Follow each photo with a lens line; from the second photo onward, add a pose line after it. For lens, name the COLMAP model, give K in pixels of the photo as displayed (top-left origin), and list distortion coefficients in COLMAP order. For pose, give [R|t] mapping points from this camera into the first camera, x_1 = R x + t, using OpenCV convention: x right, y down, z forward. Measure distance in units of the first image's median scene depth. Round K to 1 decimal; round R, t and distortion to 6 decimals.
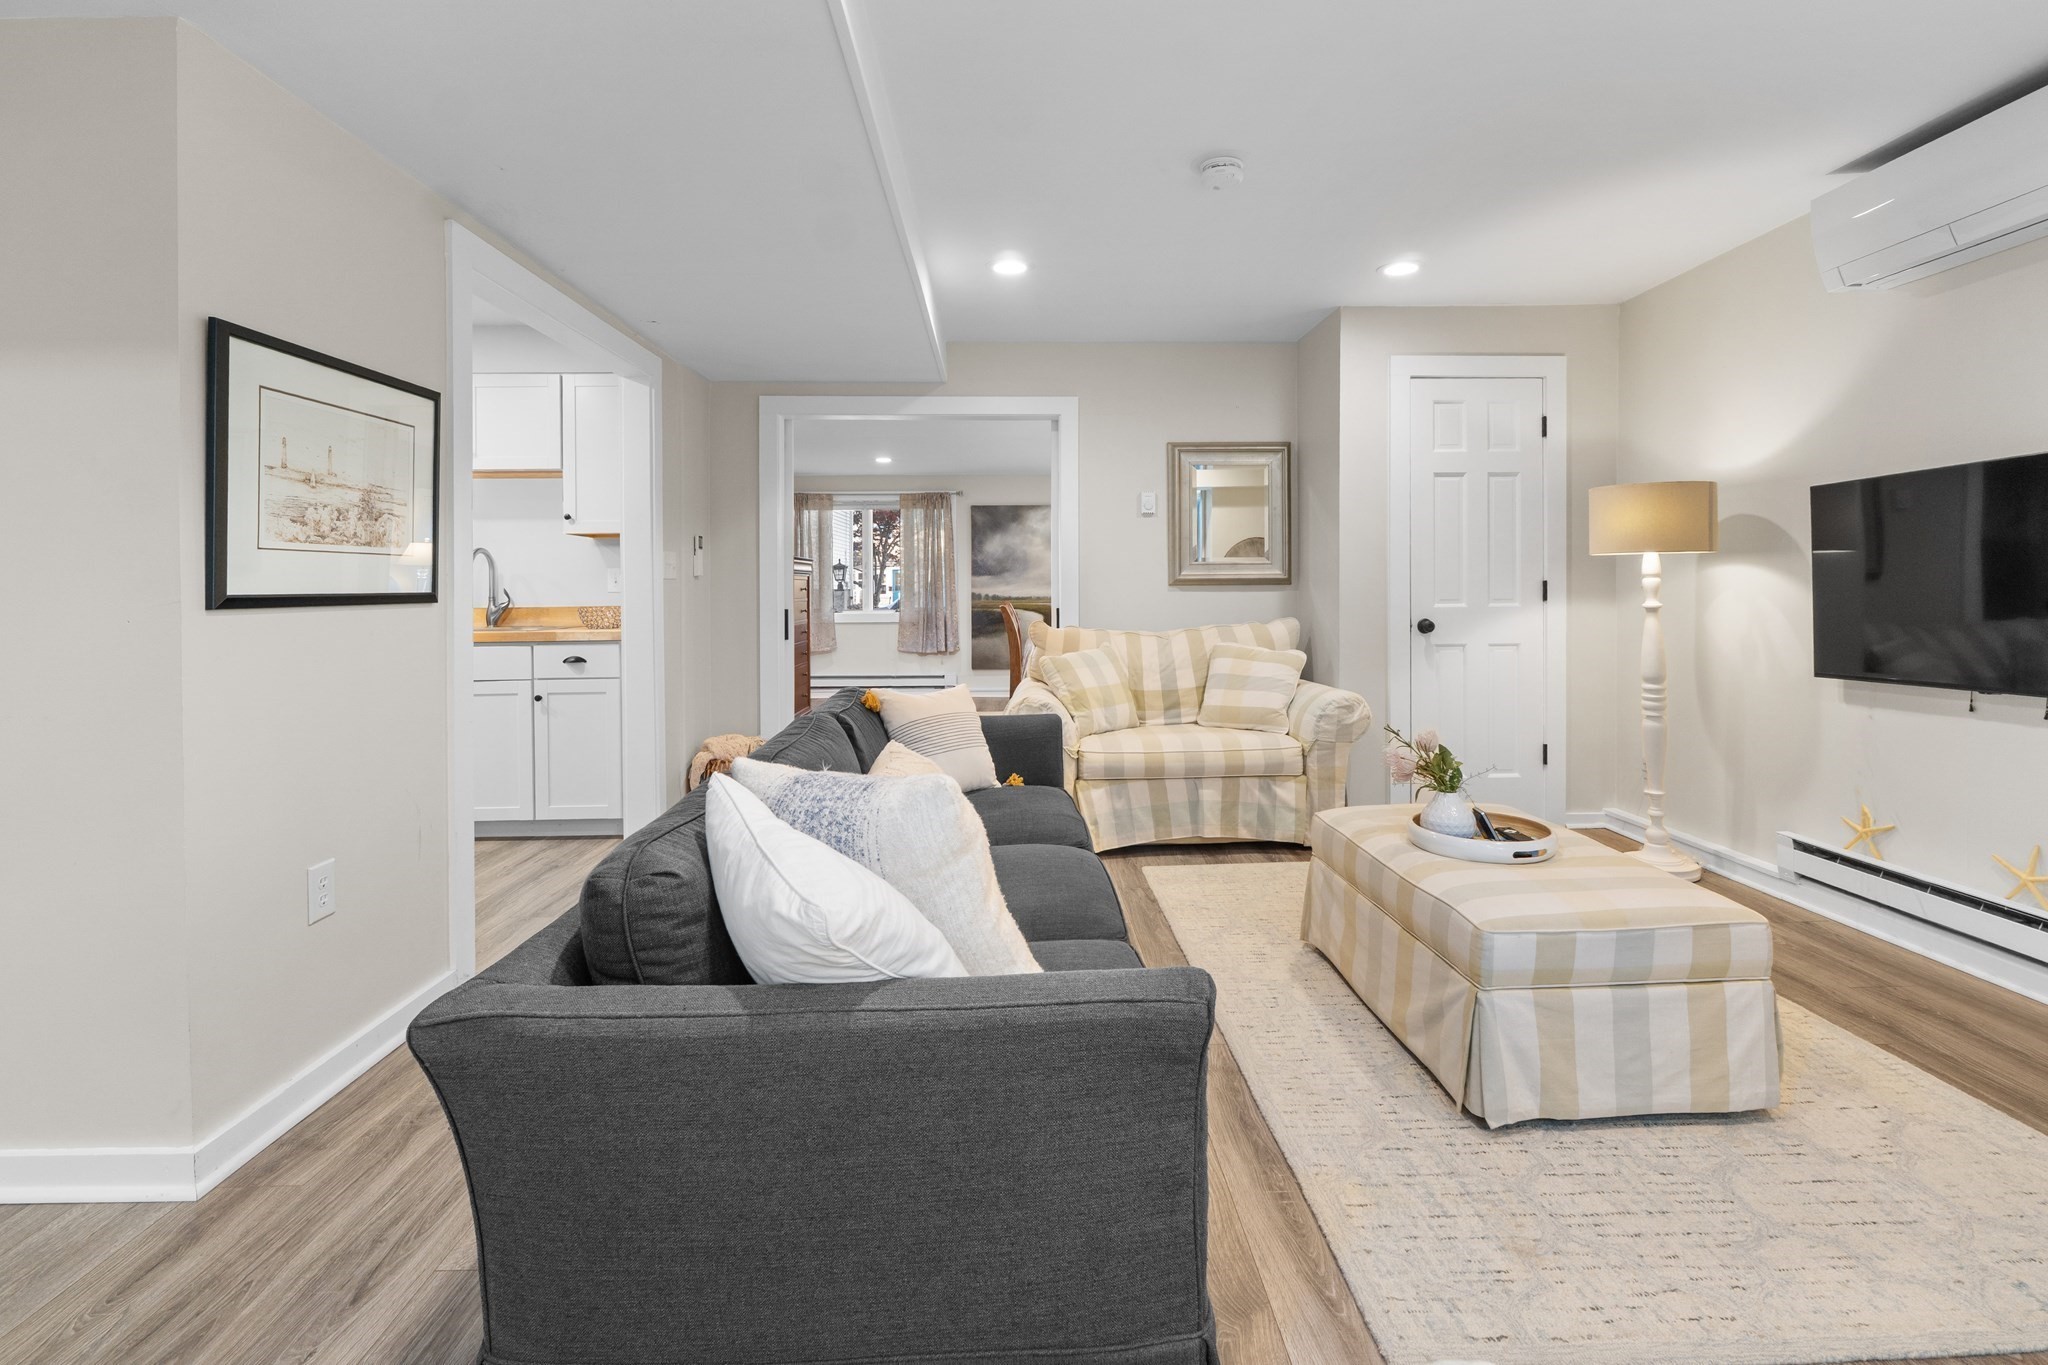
lens RADIAL K [[931.4, 0, 1026.8], [0, 931.4, 590.2], [0, 0, 1]] dist [-0.012530, 0.000168]
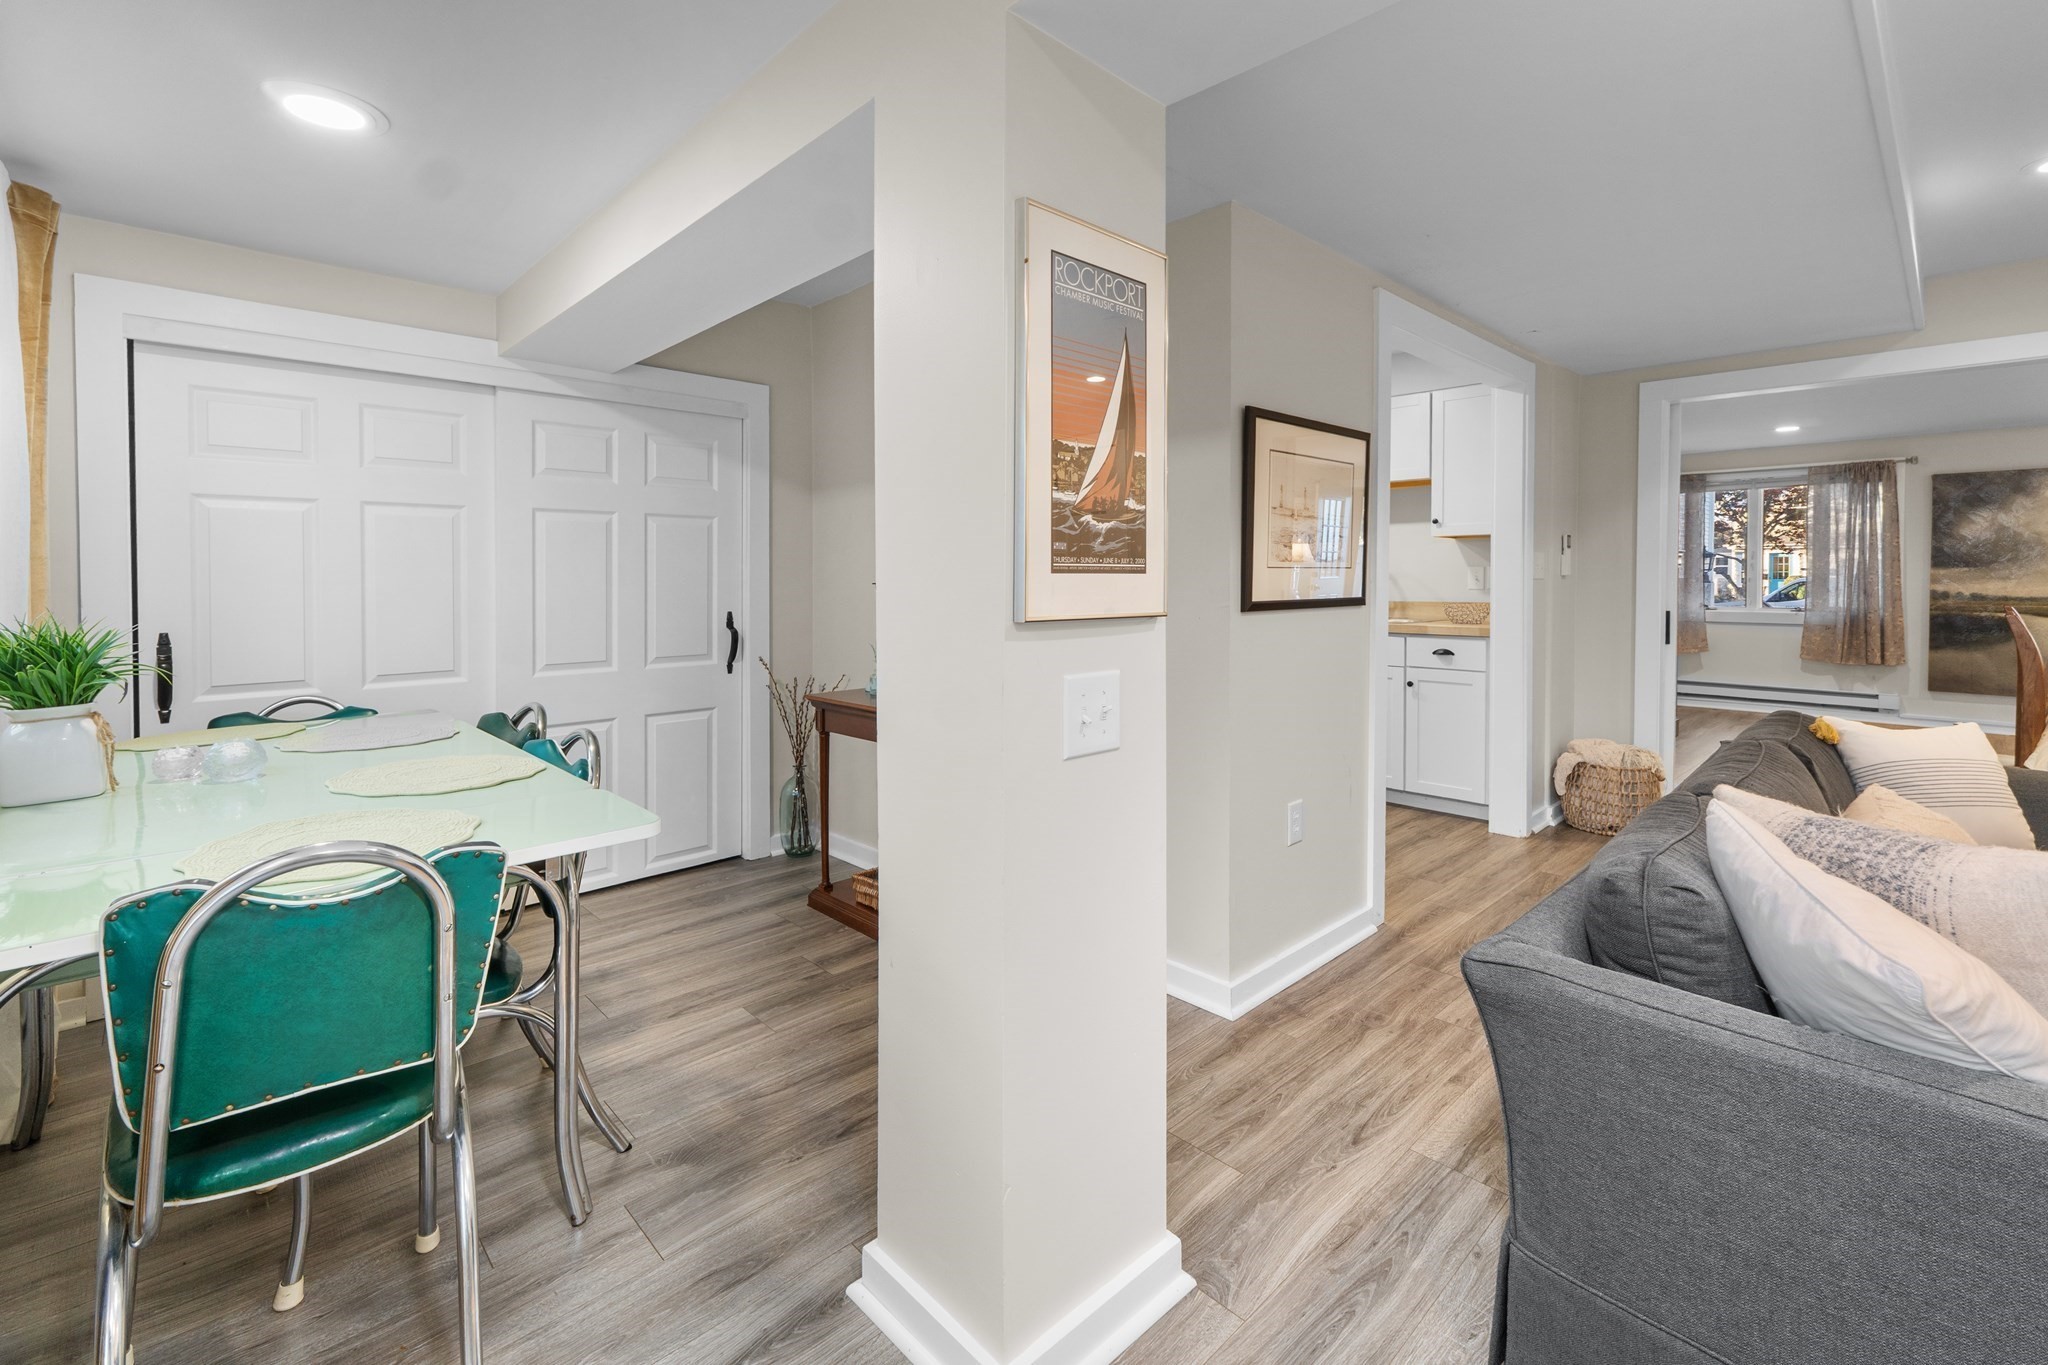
lens RADIAL K [[888.4, 0, 1025.6], [0, 888.4, 588.0], [0, 0, 1]] dist [0.000271, -0.000048]
pose [[0.669754, 0.017940, -0.742366, -0.094727], [-0.007446, 0.999820, 0.017443, -0.038204], [0.742545, -0.006154, 0.669767, -0.173417]]
